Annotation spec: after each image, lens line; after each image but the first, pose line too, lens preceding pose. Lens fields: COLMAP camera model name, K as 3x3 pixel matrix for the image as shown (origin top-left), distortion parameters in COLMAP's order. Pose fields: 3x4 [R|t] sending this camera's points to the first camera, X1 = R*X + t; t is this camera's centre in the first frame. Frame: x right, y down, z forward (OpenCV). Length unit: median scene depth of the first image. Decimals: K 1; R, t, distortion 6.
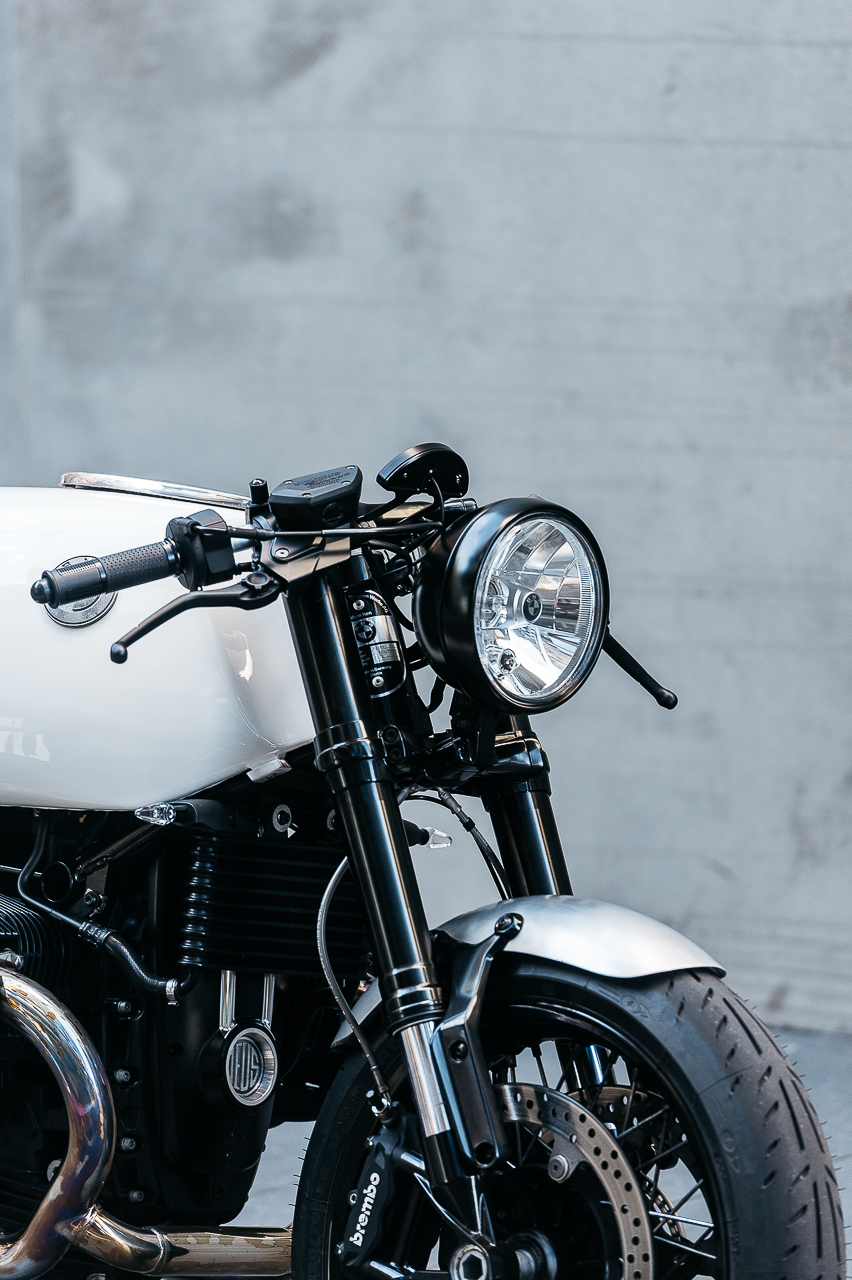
lens RADIAL K [[6986.4, 0, 426.0], [0, 6986.4, 640.0], [0, 0, 1]] dist [-0.076783, -5.103979]
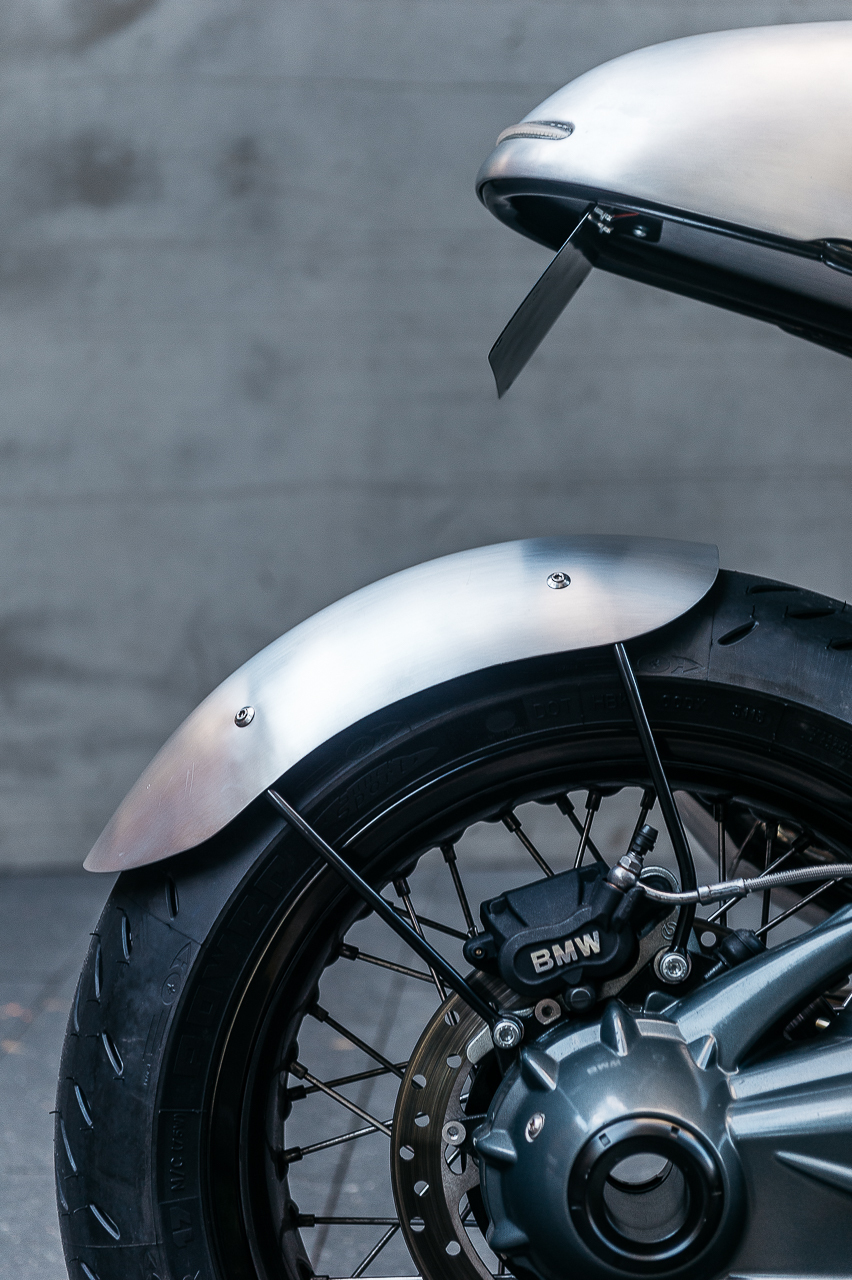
lens RADIAL K [[2480.2, 0, 426.0], [0, 2480.2, 640.0], [0, 0, 1]] dist [-0.021368, -0.211504]
pose [[0.792929, -0.063669, 0.605978, -0.307707], [0.071579, 0.997373, 0.011130, 0.016370], [-0.605095, 0.034550, 0.795403, 0.952092]]
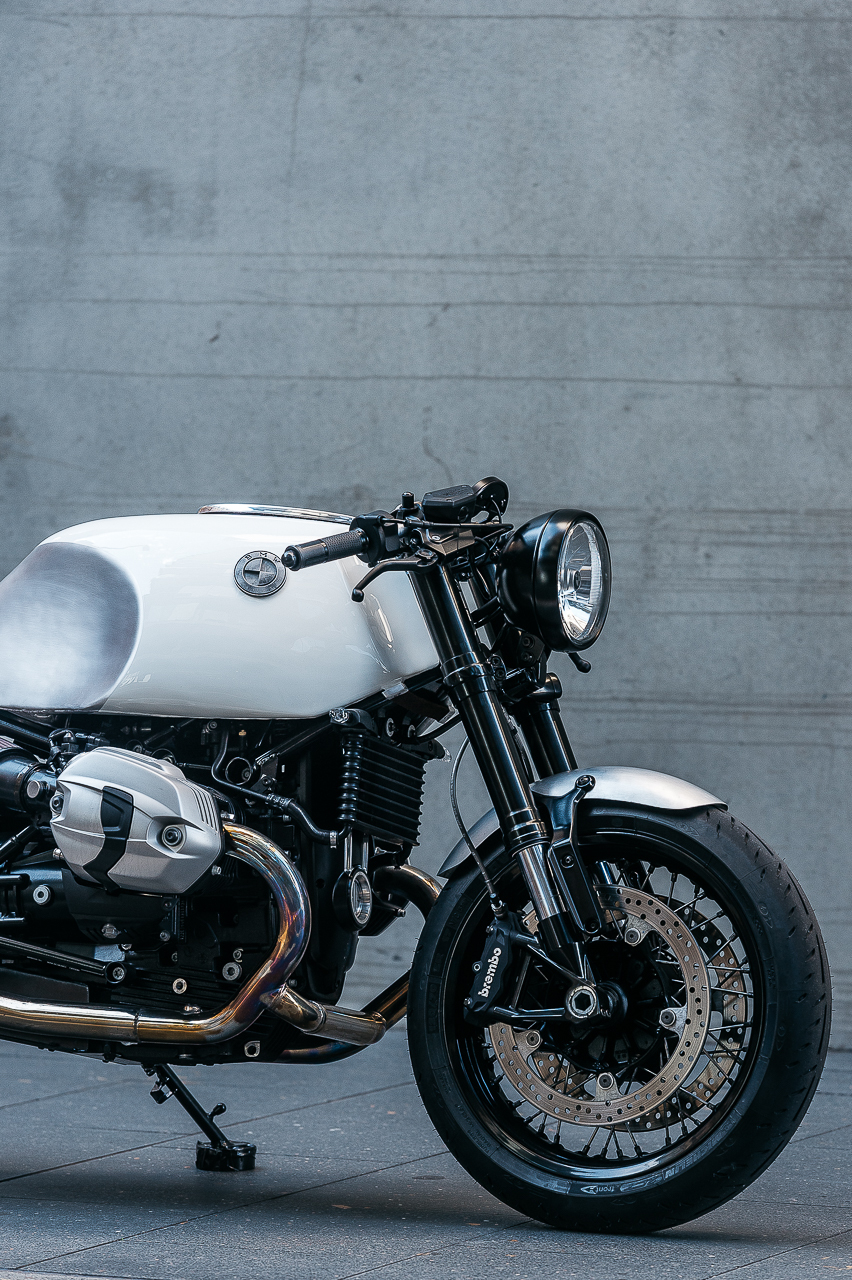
lens RADIAL K [[6851.9, 0, 426.0], [0, 6851.9, 640.0], [0, 0, 1]] dist [-0.030851, -5.641322]
pose [[0.952875, 0.012320, 0.303114, -0.457910], [0.014560, 0.996166, -0.086260, 0.133440], [-0.303014, 0.086608, 0.949042, -0.396095]]
